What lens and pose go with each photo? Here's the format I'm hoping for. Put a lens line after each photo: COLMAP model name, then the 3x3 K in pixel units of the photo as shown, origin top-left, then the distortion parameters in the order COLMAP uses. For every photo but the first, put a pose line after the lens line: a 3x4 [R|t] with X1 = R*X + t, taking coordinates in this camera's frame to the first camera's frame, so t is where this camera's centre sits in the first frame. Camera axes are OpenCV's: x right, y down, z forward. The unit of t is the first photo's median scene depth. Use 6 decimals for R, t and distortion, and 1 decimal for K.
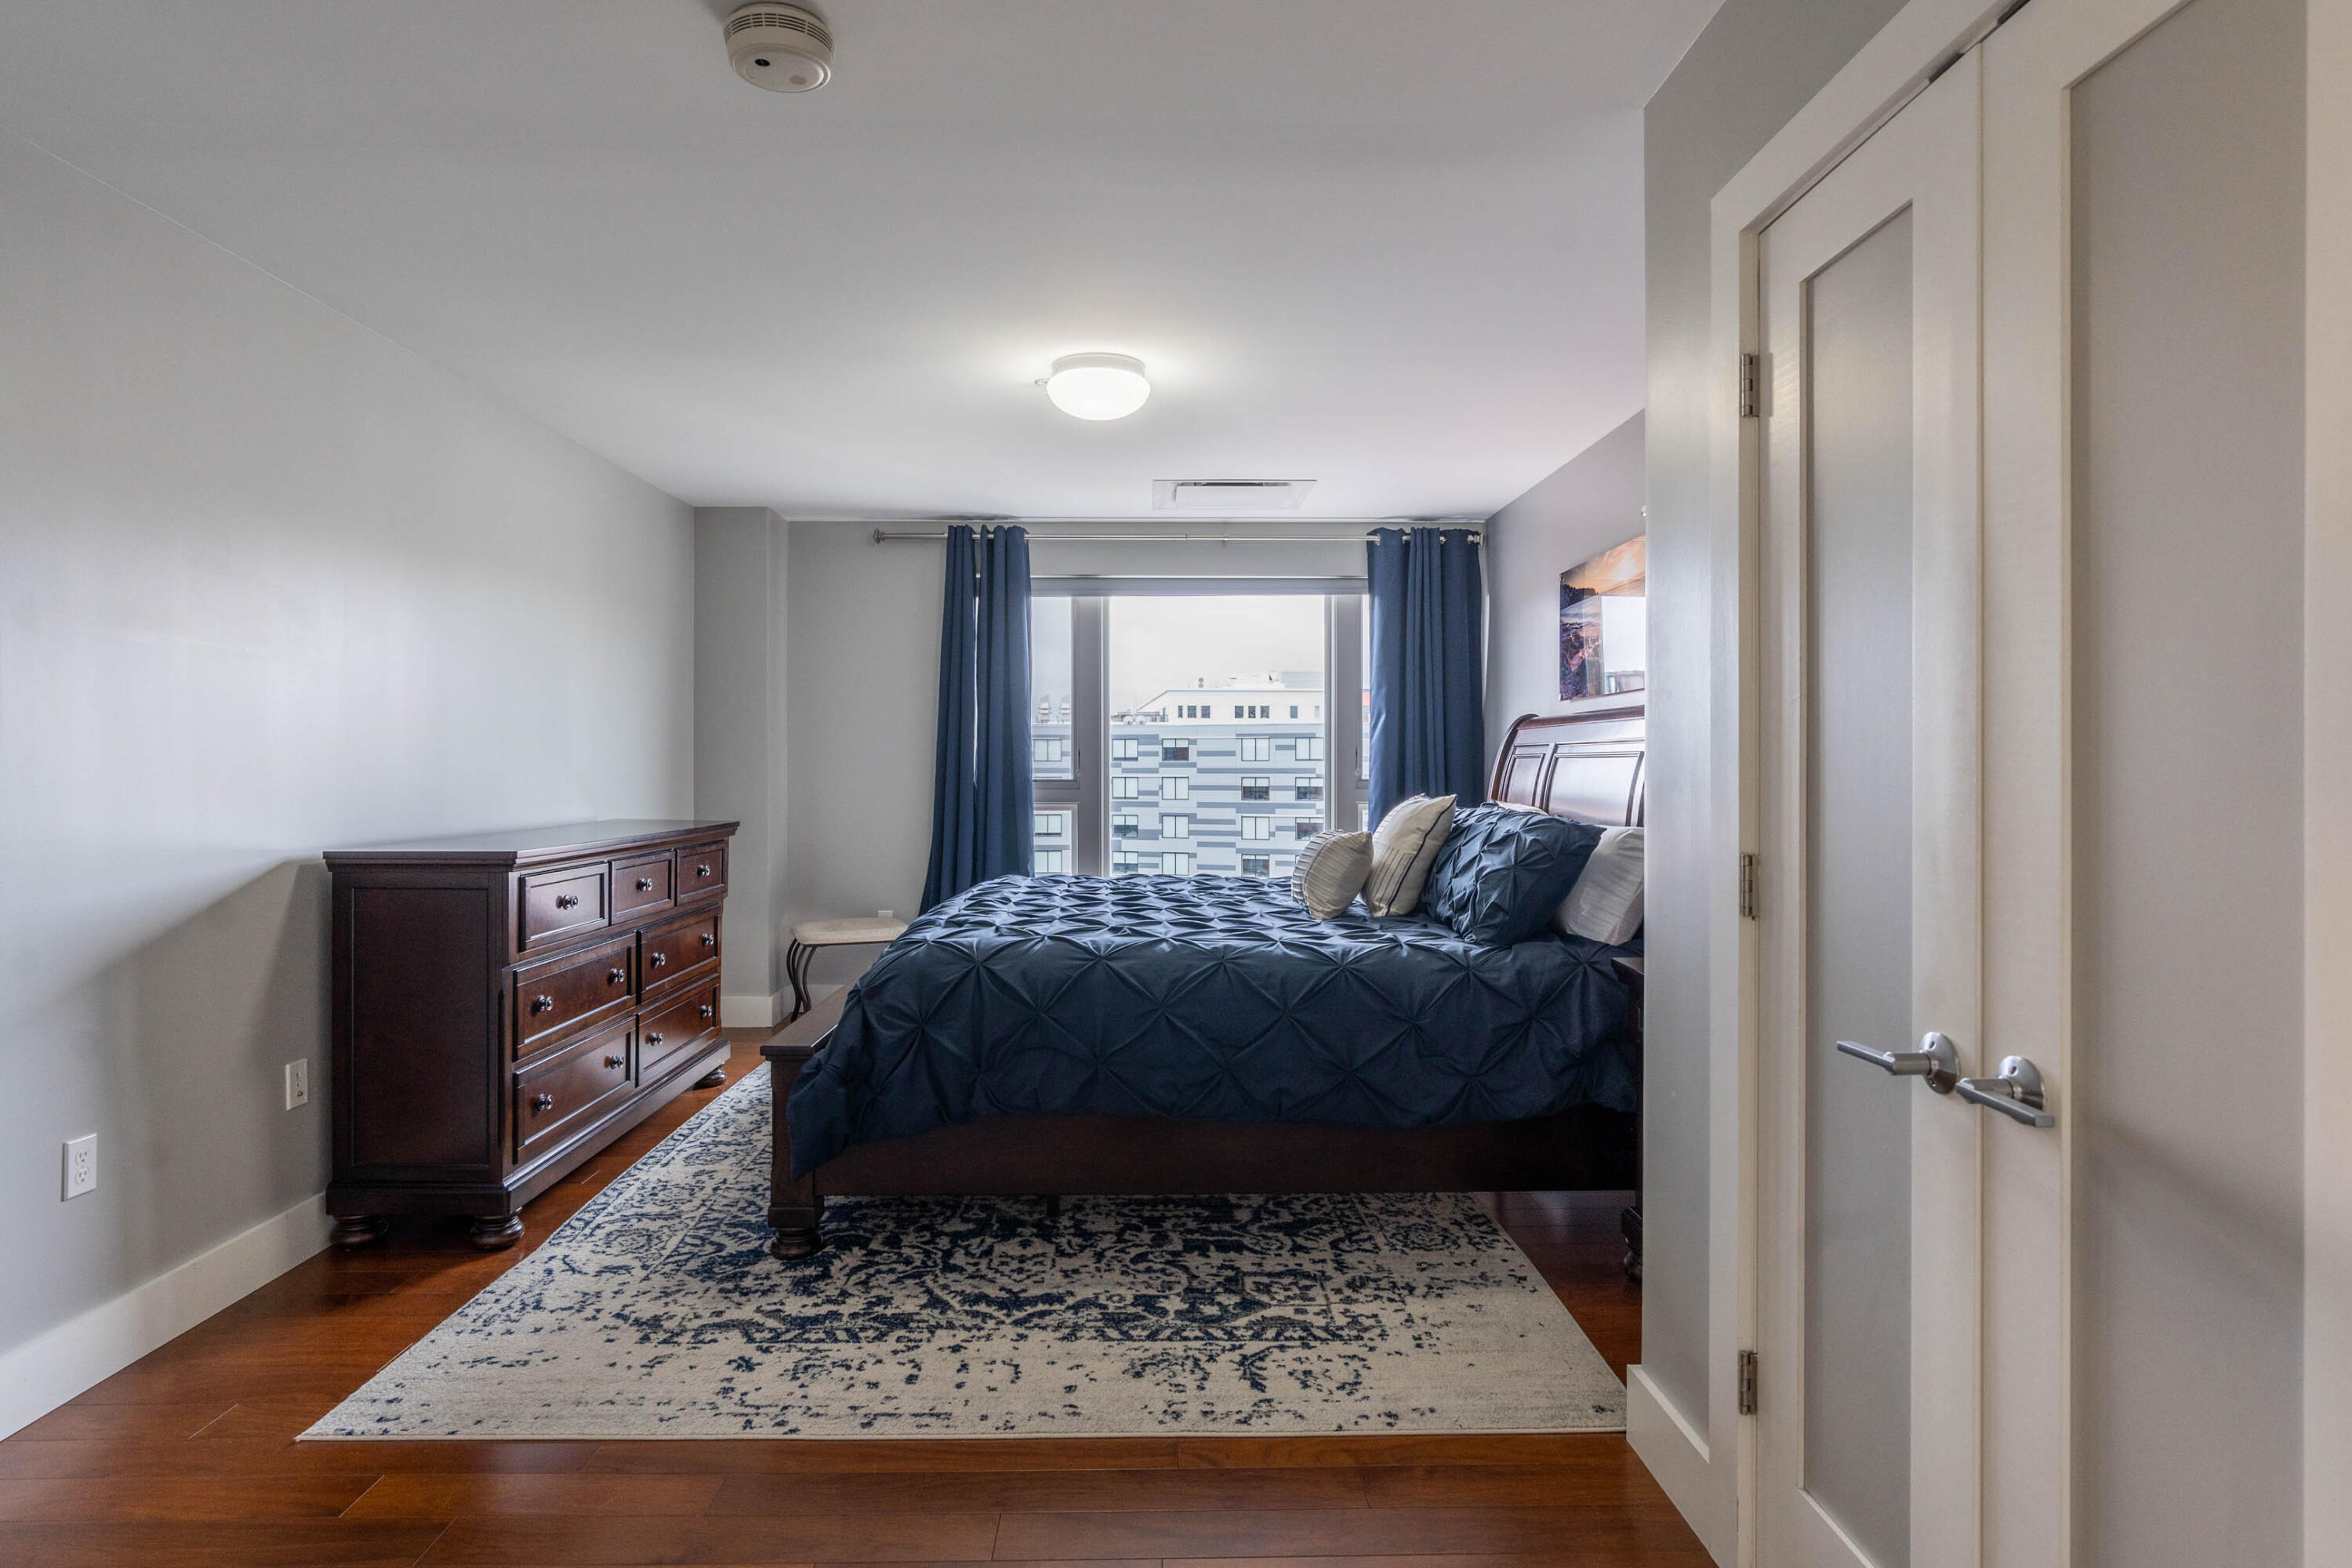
lens RADIAL K [[1201.7, 0, 1178.7], [0, 1201.7, 769.9], [0, 0, 1]] dist [-0.005637, 0.001295]
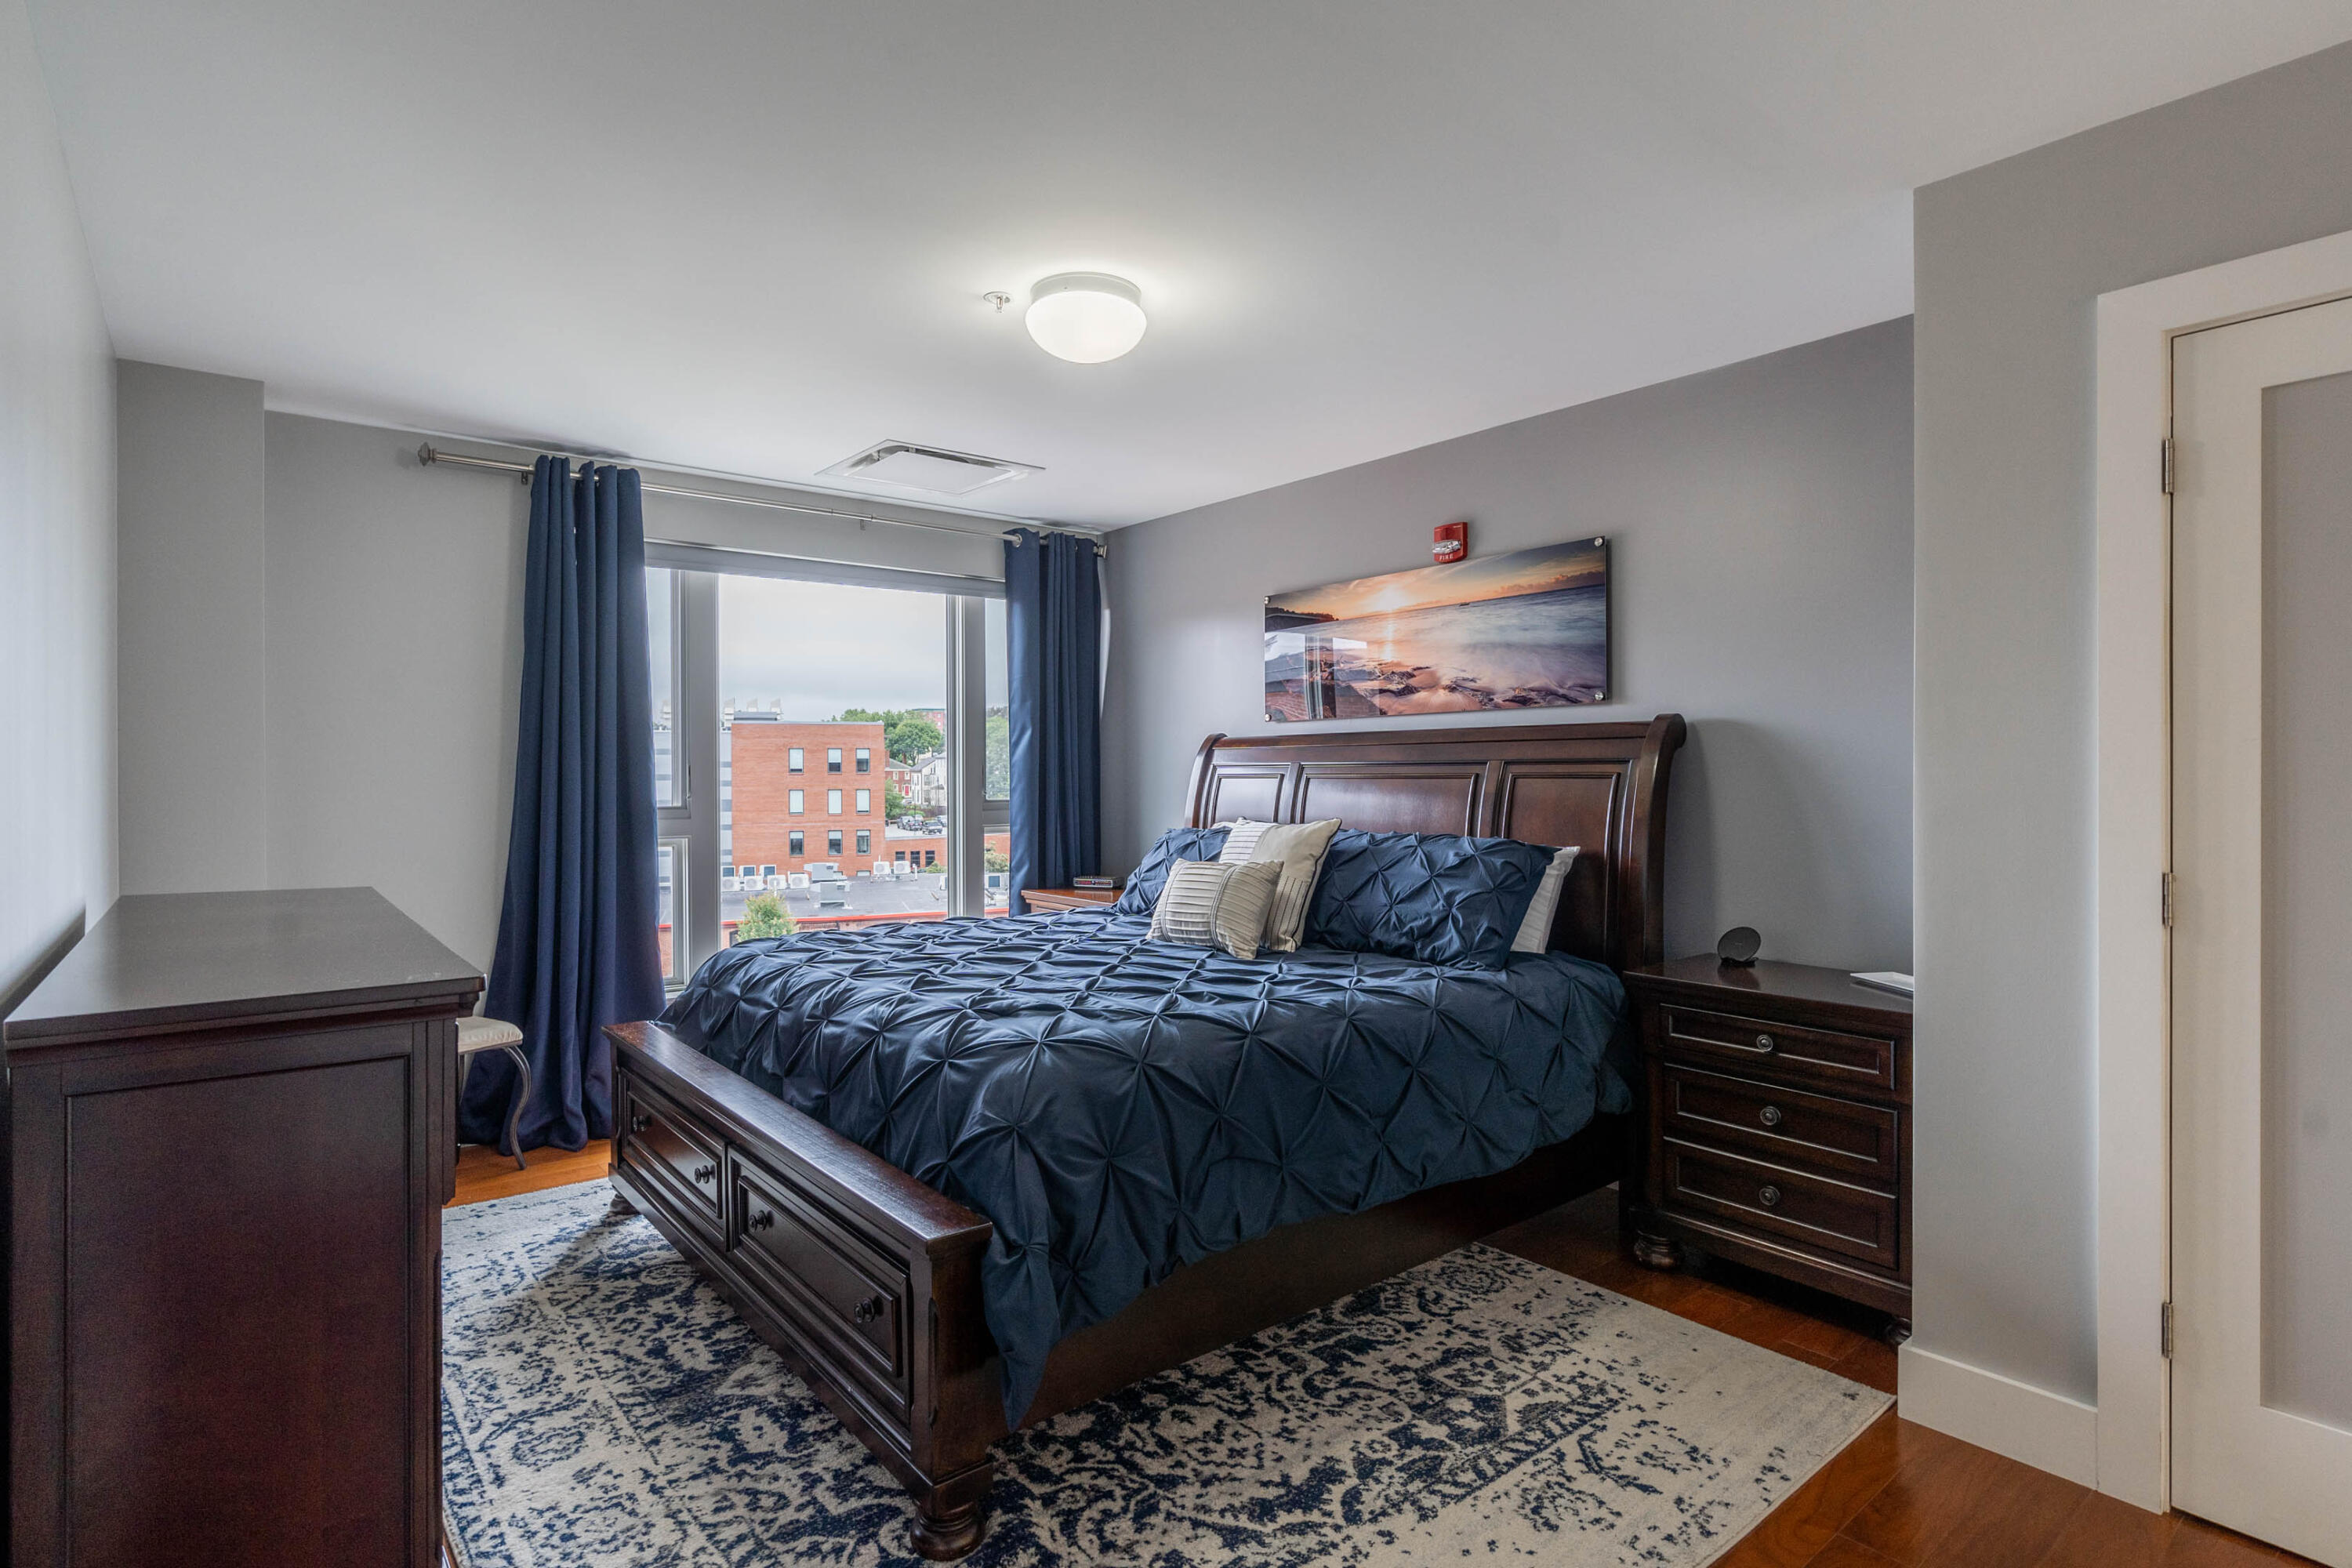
lens RADIAL K [[1201.7, 0, 1172.9], [0, 1201.7, 779.8], [0, 0, 1]] dist [-0.005637, 0.001295]
pose [[0.806291, -0.005717, 0.591491, -0.598572], [0.006573, 0.999978, 0.000705, -0.015494], [-0.591482, 0.003319, 0.806311, 0.388956]]
